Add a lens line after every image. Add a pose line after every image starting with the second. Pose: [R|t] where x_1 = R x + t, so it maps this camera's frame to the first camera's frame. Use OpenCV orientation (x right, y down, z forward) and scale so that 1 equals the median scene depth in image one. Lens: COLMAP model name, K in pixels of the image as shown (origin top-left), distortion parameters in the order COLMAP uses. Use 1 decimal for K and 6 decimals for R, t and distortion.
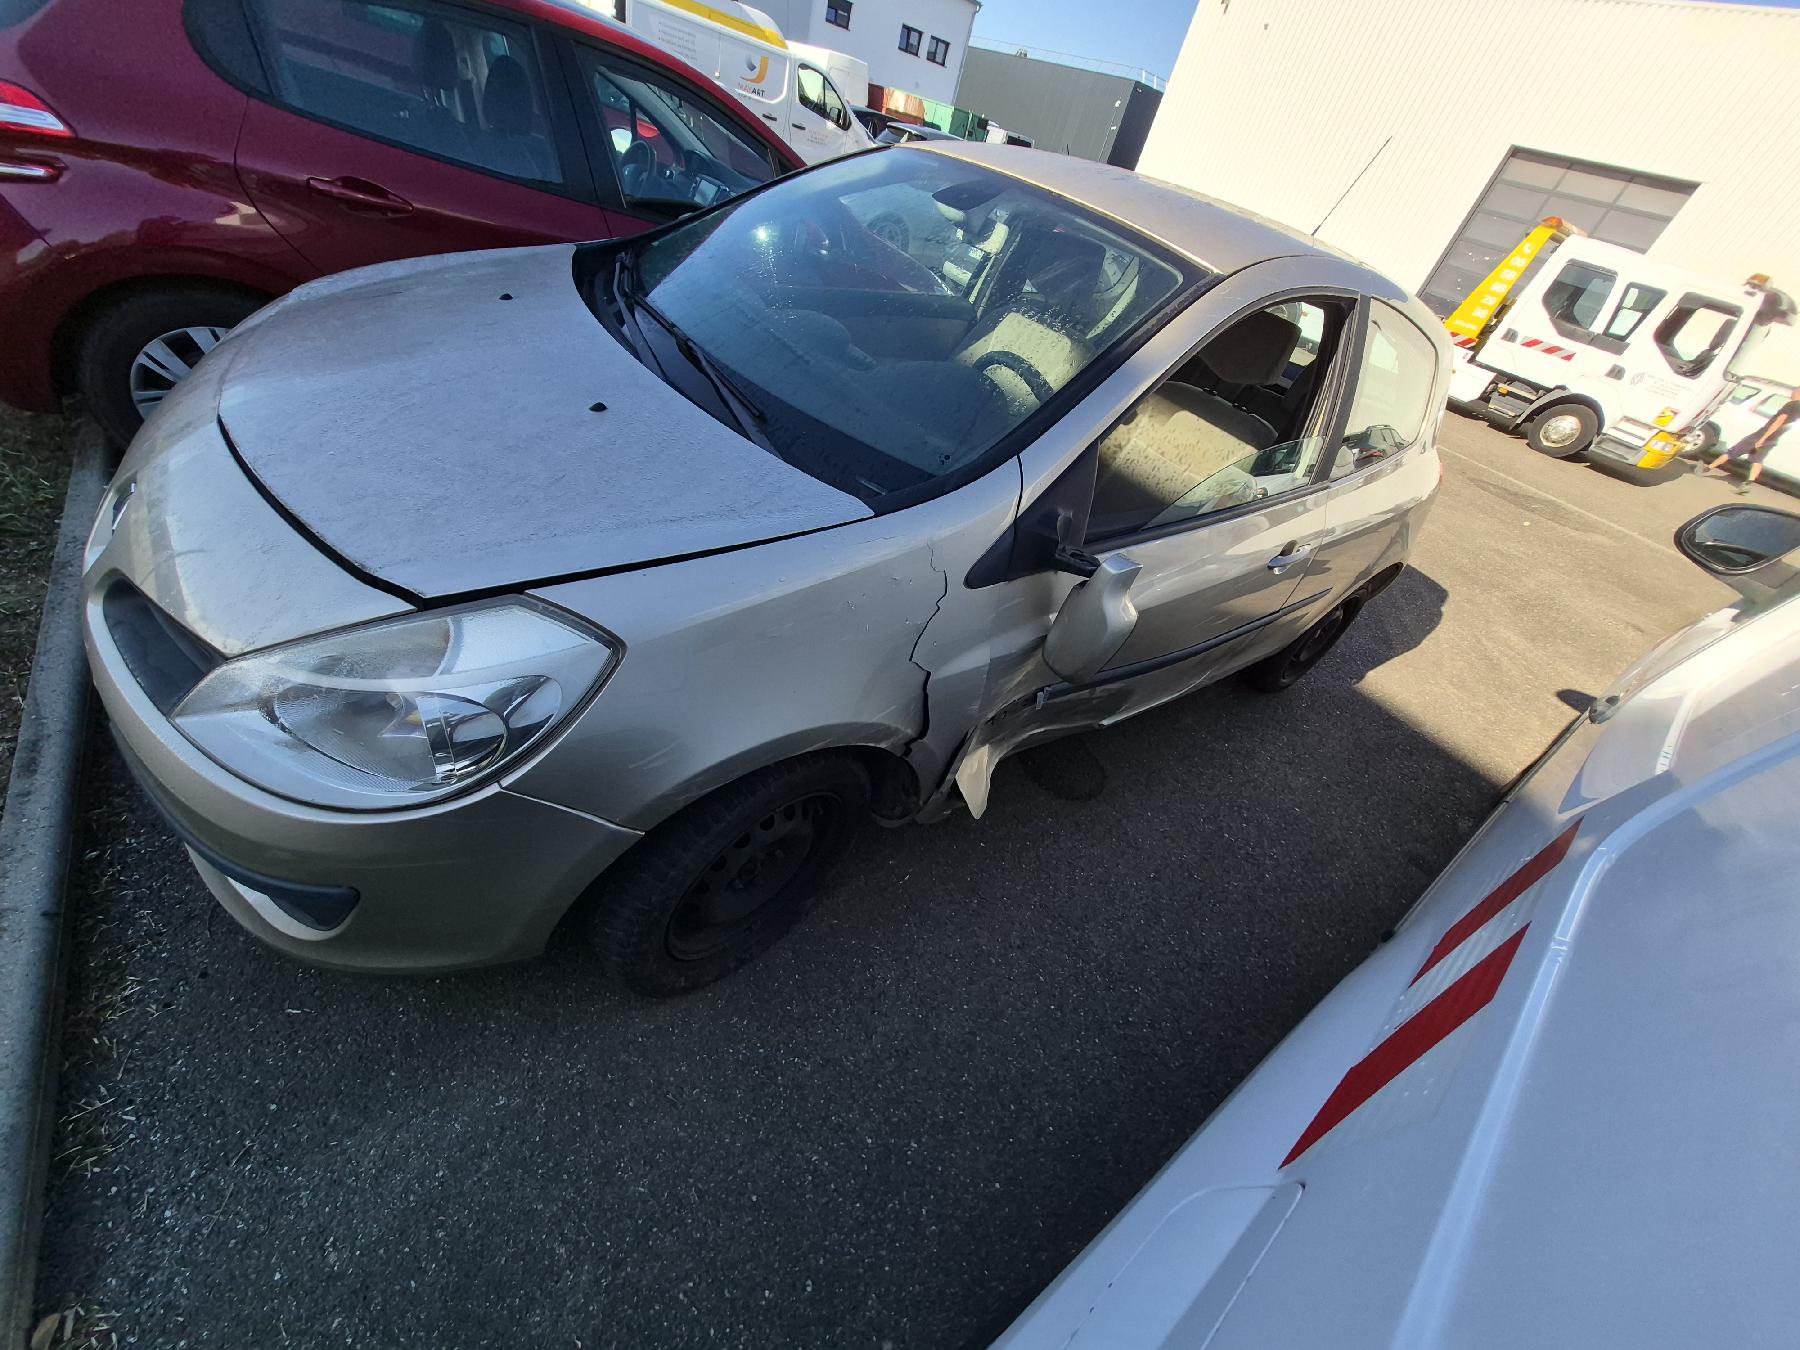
lens RADIAL K [[713.3, 0, 898.8], [0, 713.3, 684.9], [0, 0, 1]] dist [0.000279, -0.000034]
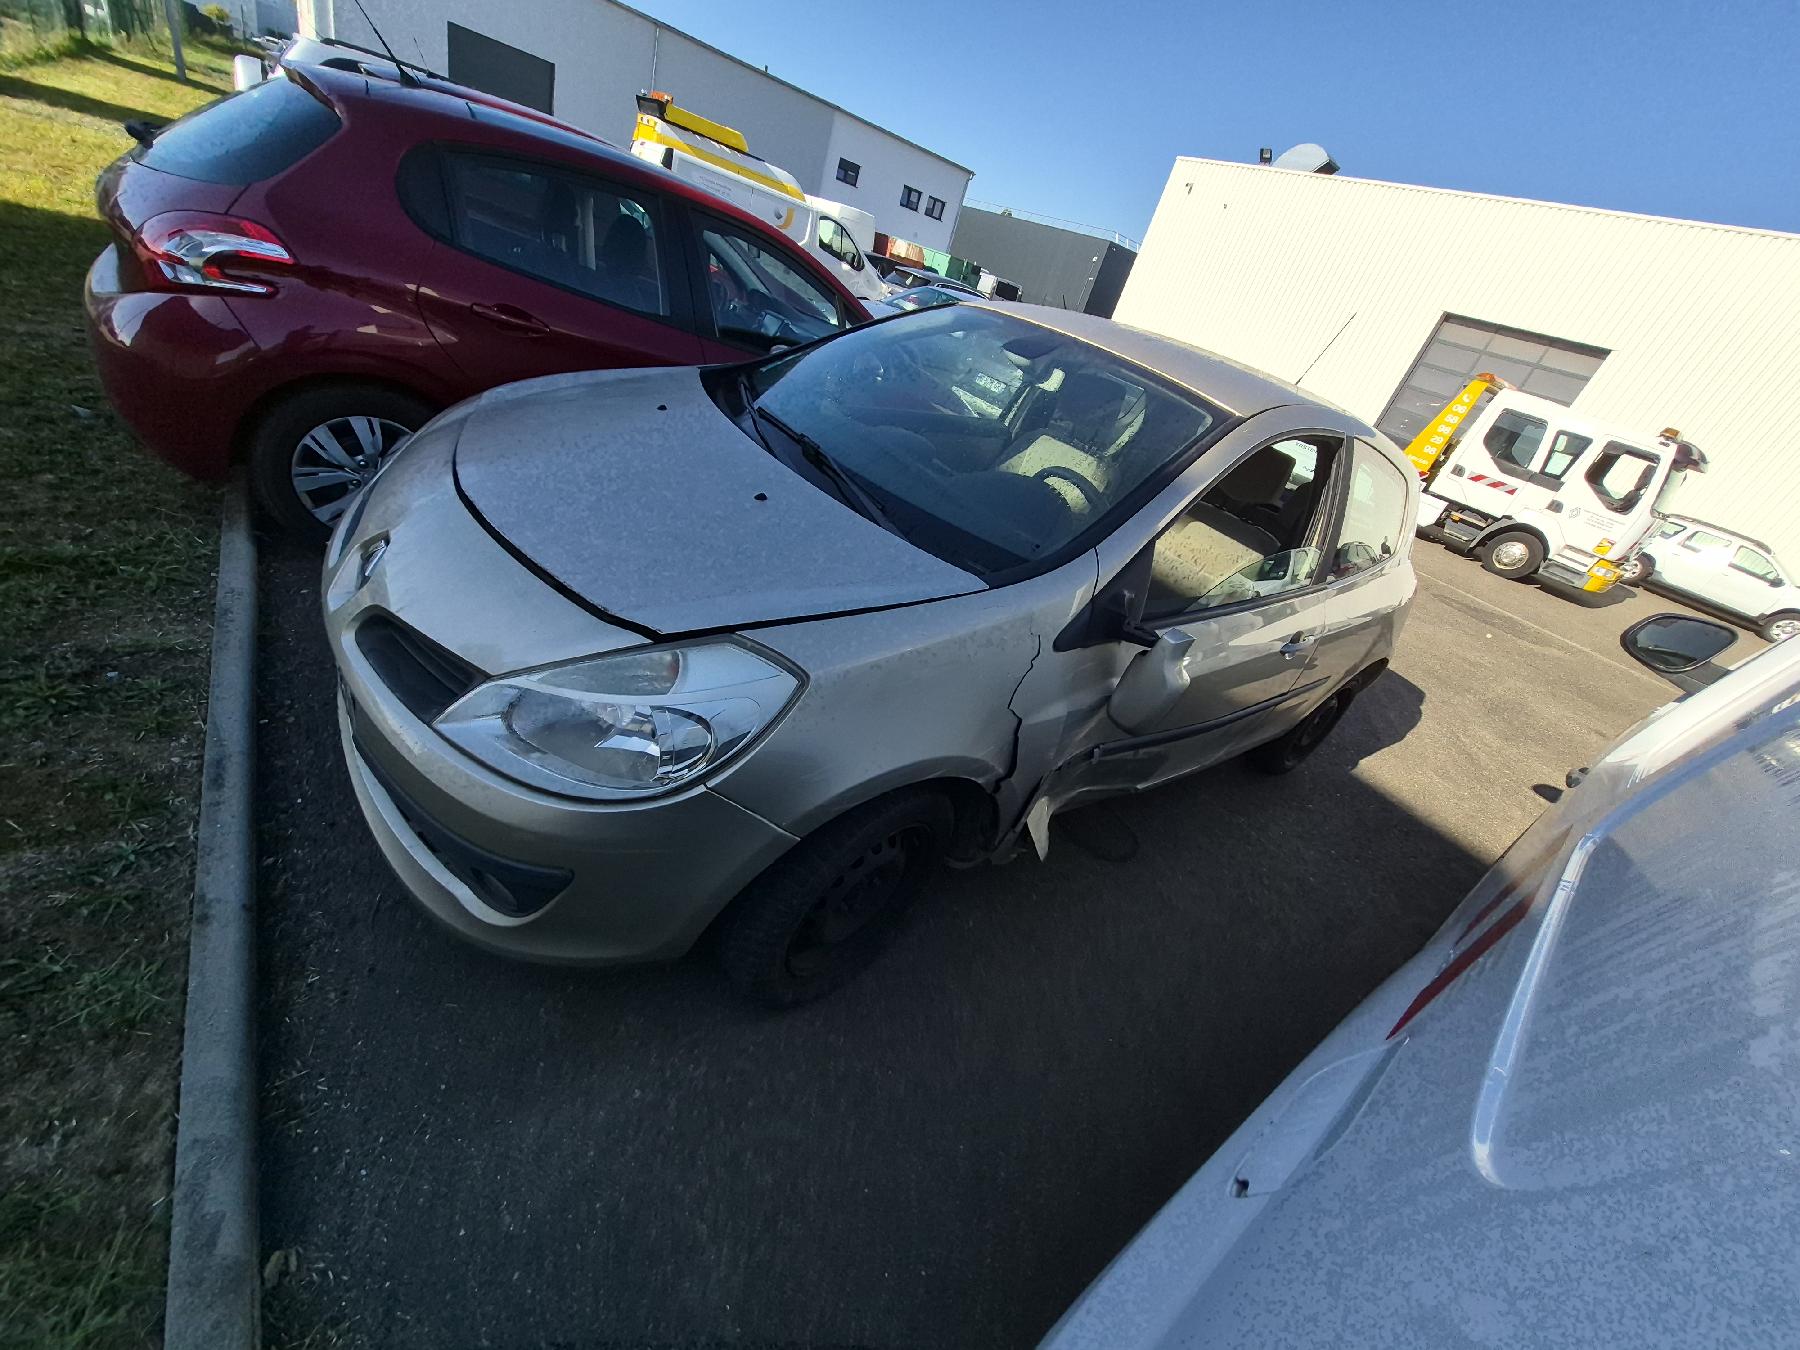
lens RADIAL K [[717.6, 0, 900.0], [0, 717.6, 675.0], [0, 0, 1]] dist [0.002546, -0.000015]
pose [[0.999025, 0.034238, 0.027886, -0.109591], [-0.029786, 0.988713, -0.146828, 0.050869], [-0.032598, 0.145854, 0.988769, -0.107061]]
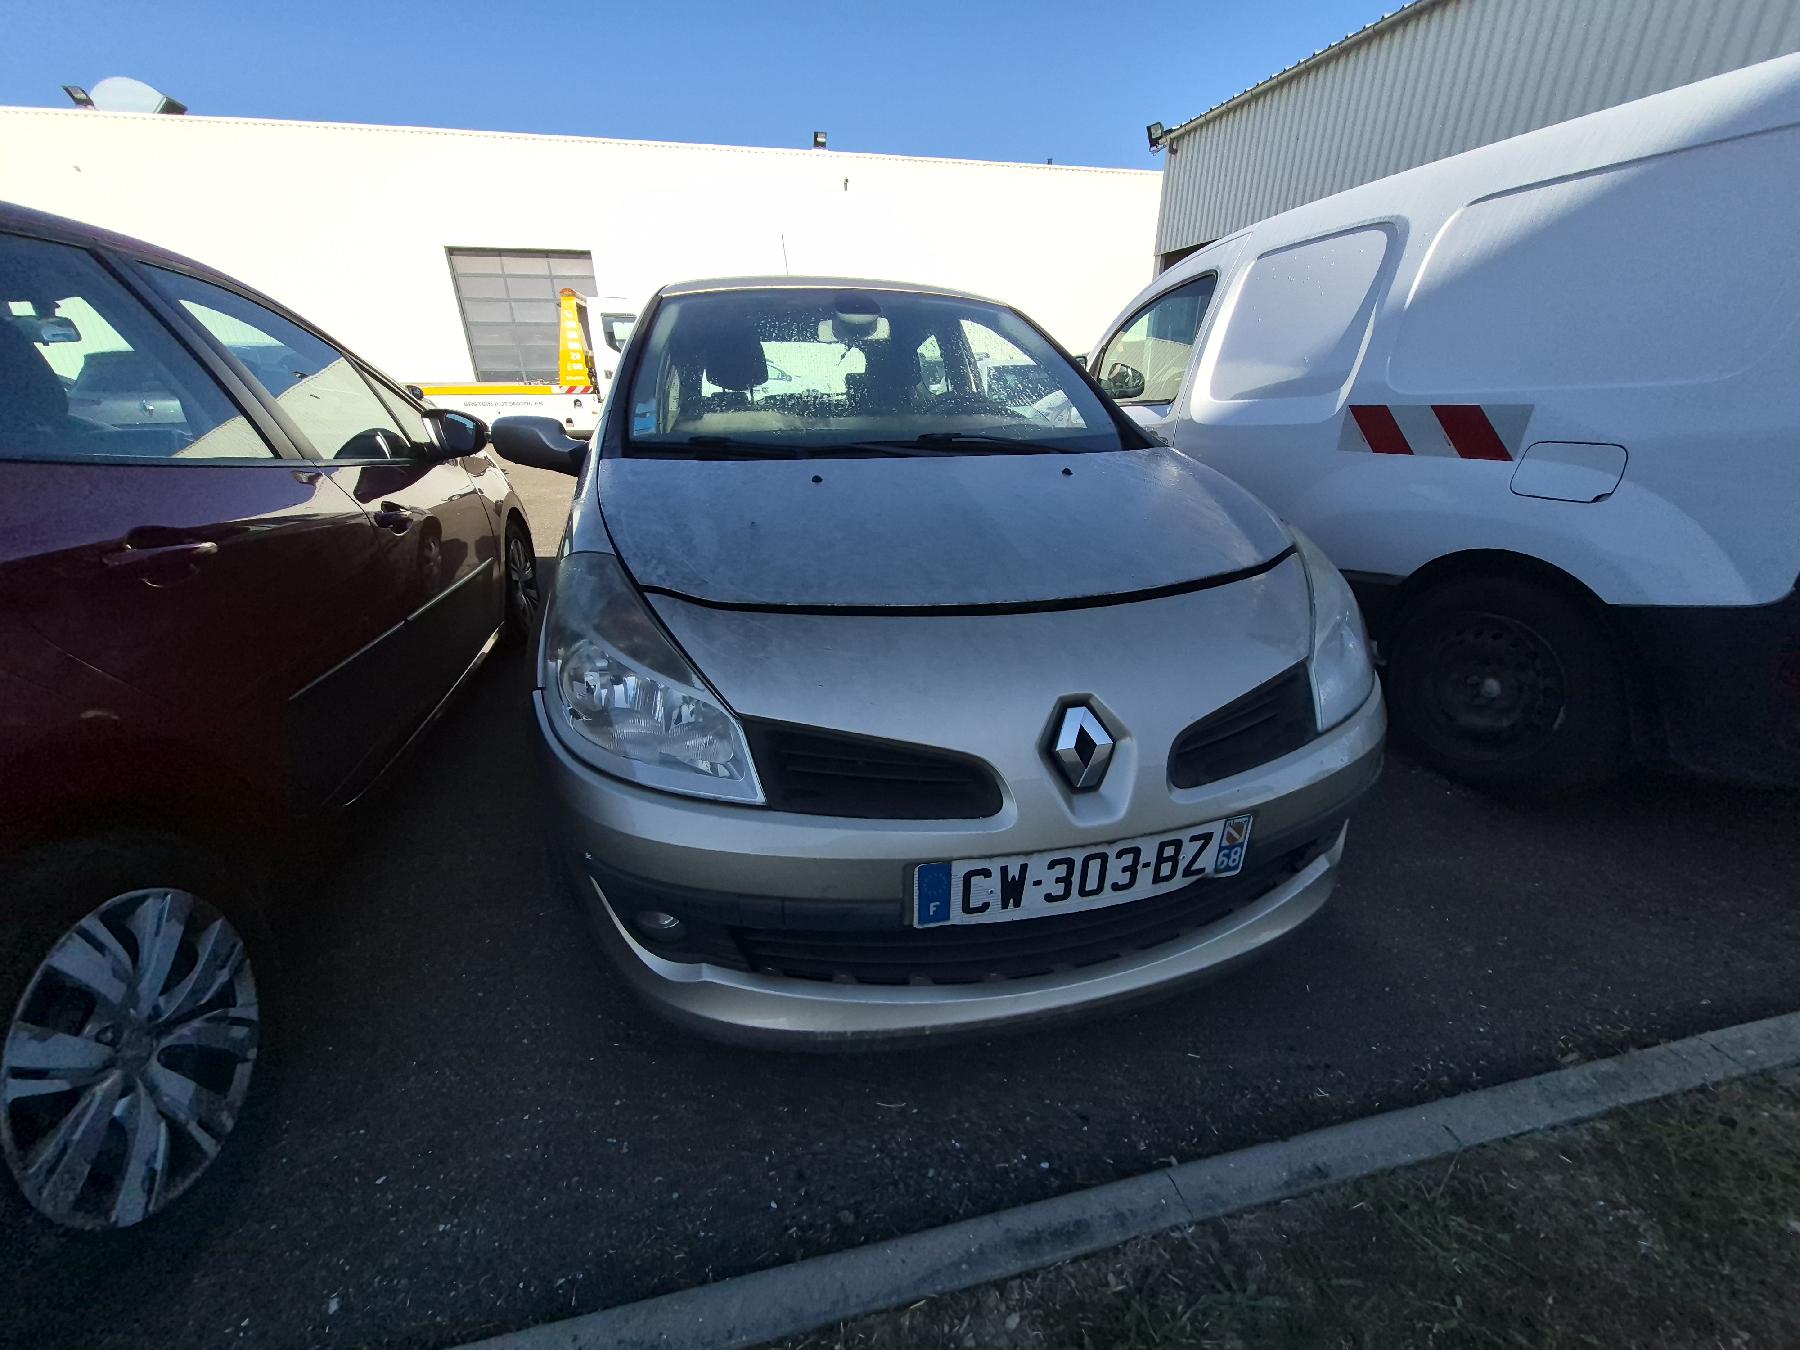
lens RADIAL K [[721.2, 0, 908.8], [0, 721.2, 680.7], [0, 0, 1]] dist [0.002054, -0.001878]
pose [[0.365028, -0.586001, 0.723435, -0.905746], [0.660145, 0.710845, 0.242709, -0.337206], [-0.656478, 0.388976, 0.646324, 0.274203]]
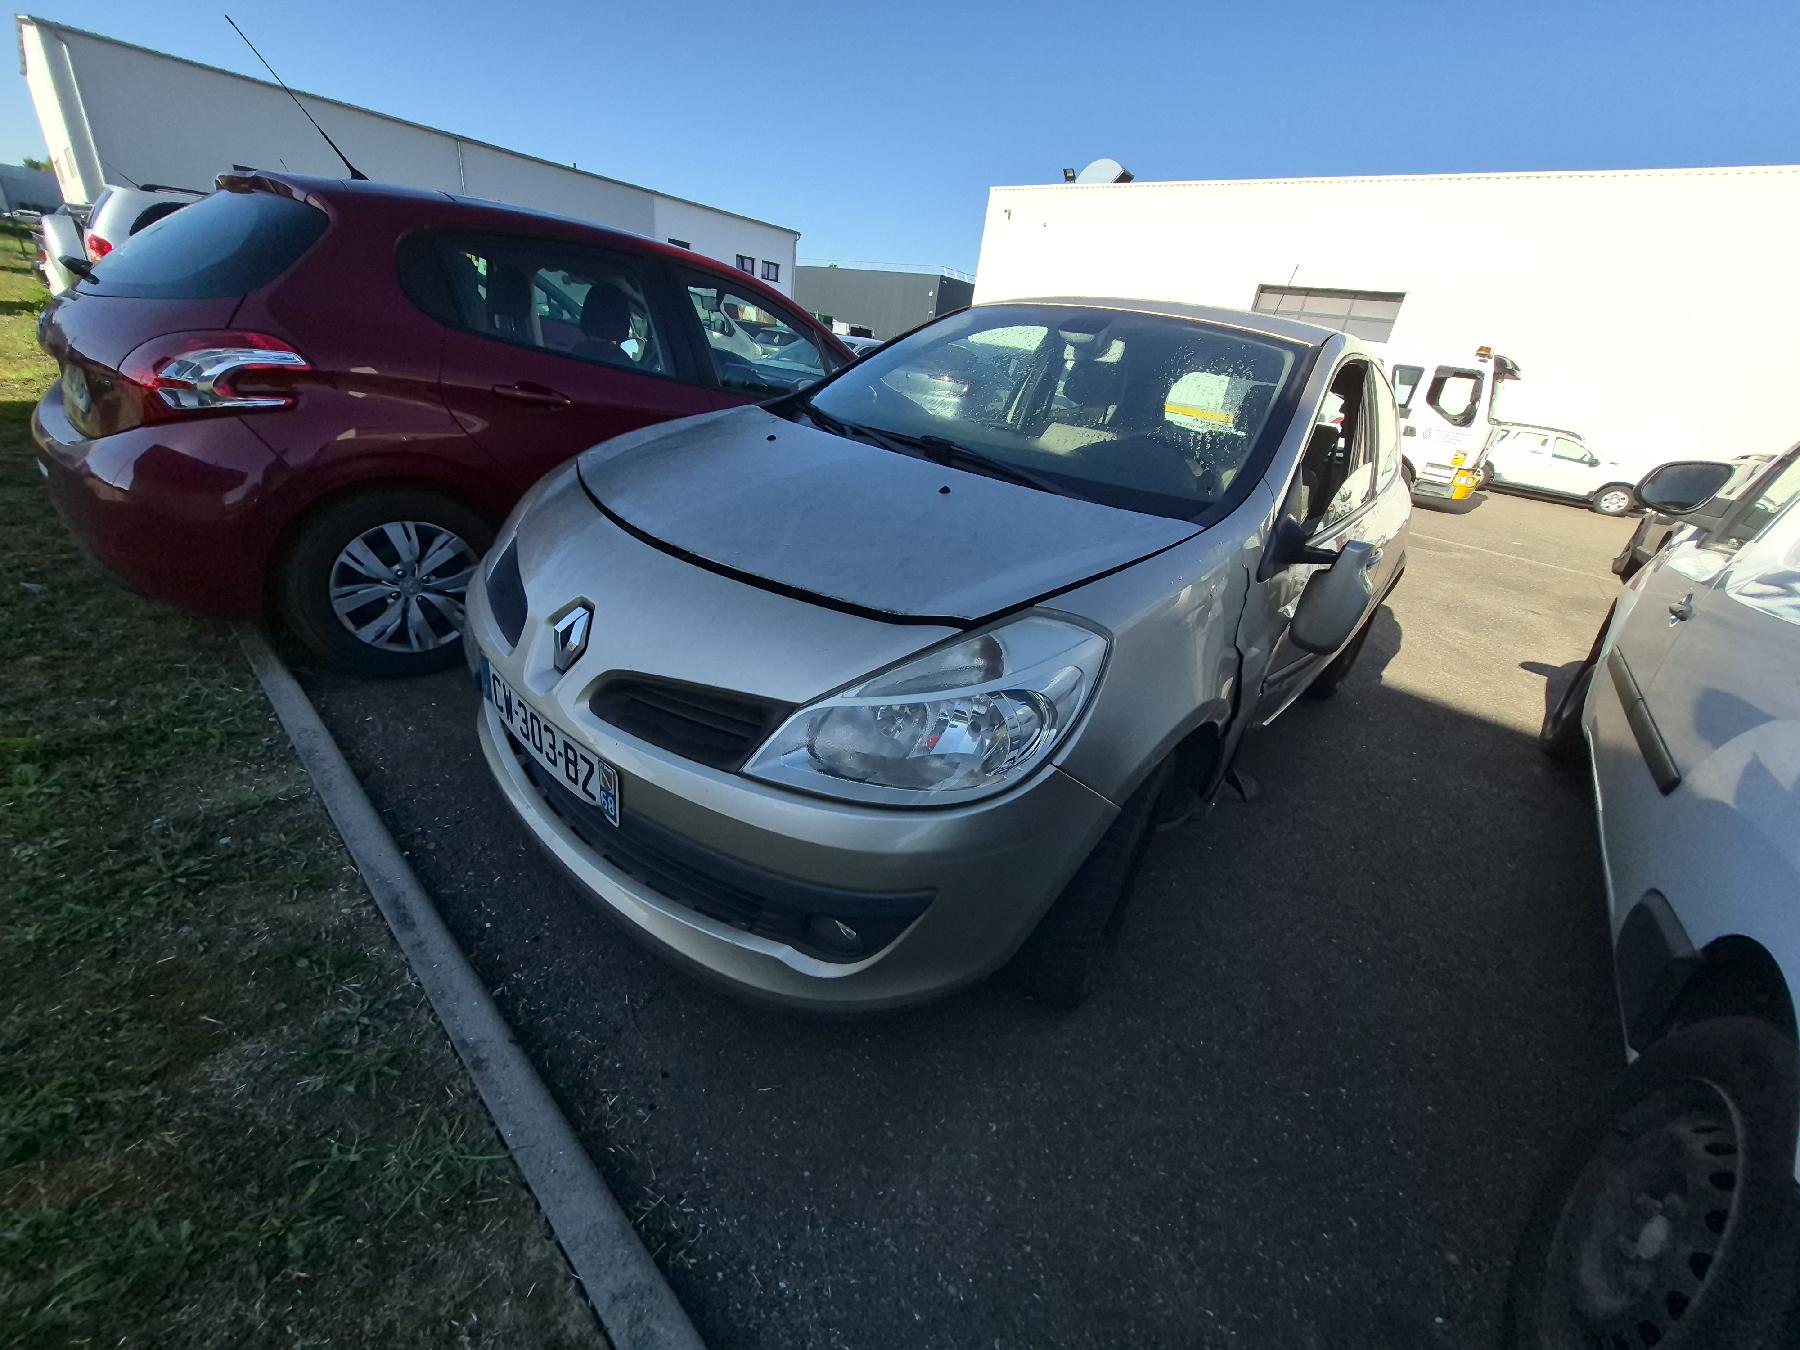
lens RADIAL K [[711.5, 0, 892.4], [0, 711.5, 680.1], [0, 0, 1]] dist [0.002398, 0.000276]
pose [[0.974690, -0.181049, 0.131152, -0.383954], [0.203612, 0.961147, -0.186380, 0.070040], [-0.092313, 0.208367, 0.973684, -0.058491]]
